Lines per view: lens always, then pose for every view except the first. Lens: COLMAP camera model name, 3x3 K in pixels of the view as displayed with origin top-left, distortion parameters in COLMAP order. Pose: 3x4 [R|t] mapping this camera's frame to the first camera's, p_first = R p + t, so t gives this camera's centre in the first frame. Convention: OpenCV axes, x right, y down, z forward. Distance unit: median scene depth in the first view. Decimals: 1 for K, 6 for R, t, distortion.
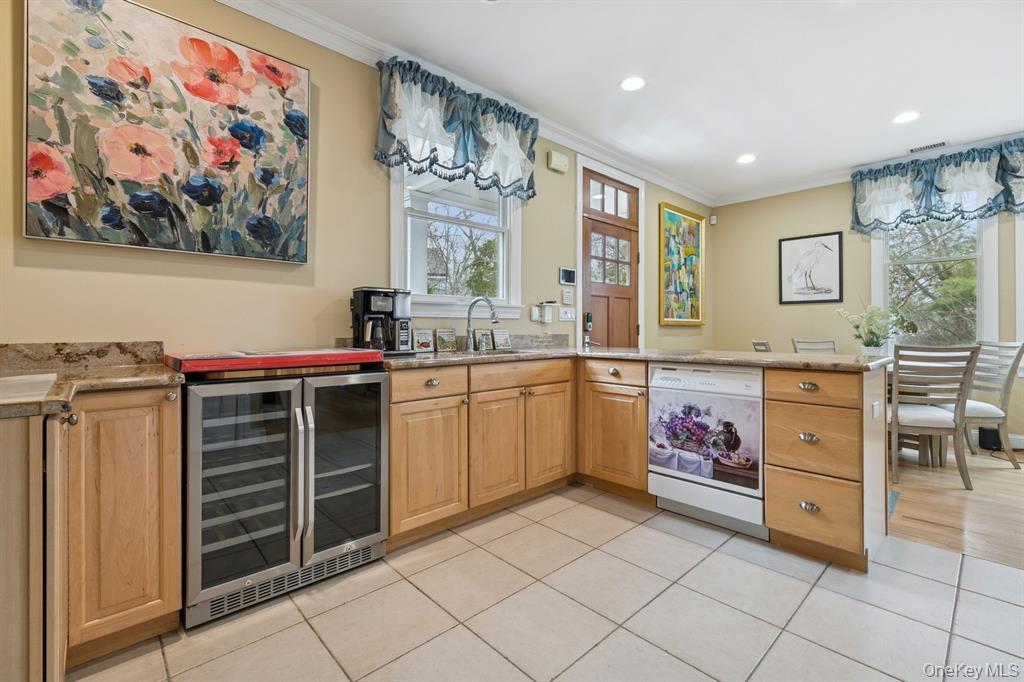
lens RADIAL K [[449.3, 0, 511.2], [0, 449.3, 325.9], [0, 0, 1]] dist [-0.000347, 0.000068]
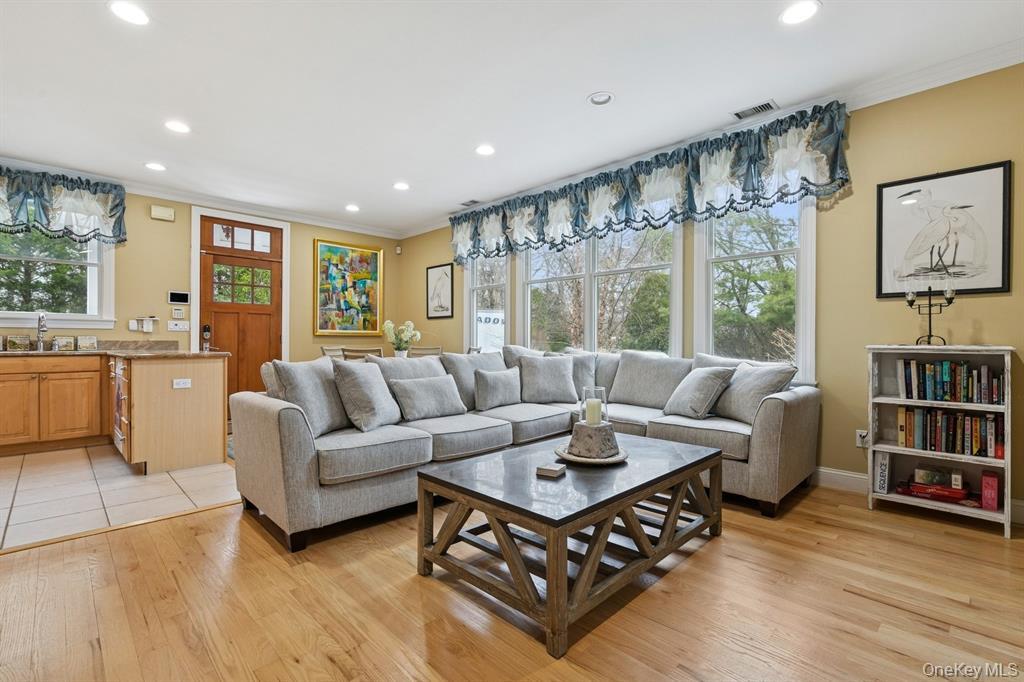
lens RADIAL K [[457.9, 0, 512.0], [0, 457.9, 341.0], [0, 0, 1]] dist [-0.001729, -0.000184]
pose [[0.999657, 0.005367, 0.025622, 0.937868], [-0.005530, 0.999965, 0.006288, 0.004711], [-0.025587, -0.006428, 0.999652, -0.341792]]
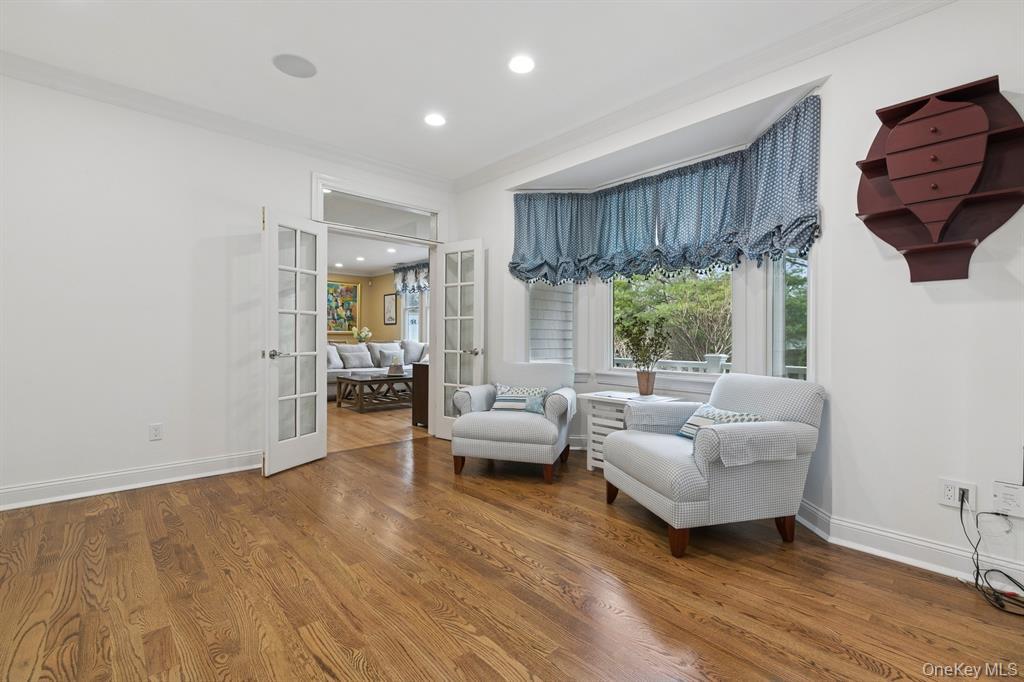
lens RADIAL K [[449.3, 0, 511.2], [0, 449.3, 325.9], [0, 0, 1]] dist [-0.000347, 0.000068]
pose [[0.999930, 0.005734, -0.010368, 1.445886], [-0.005910, 0.999837, -0.017032, -0.009428], [0.010268, 0.017092, 0.999801, -1.373958]]
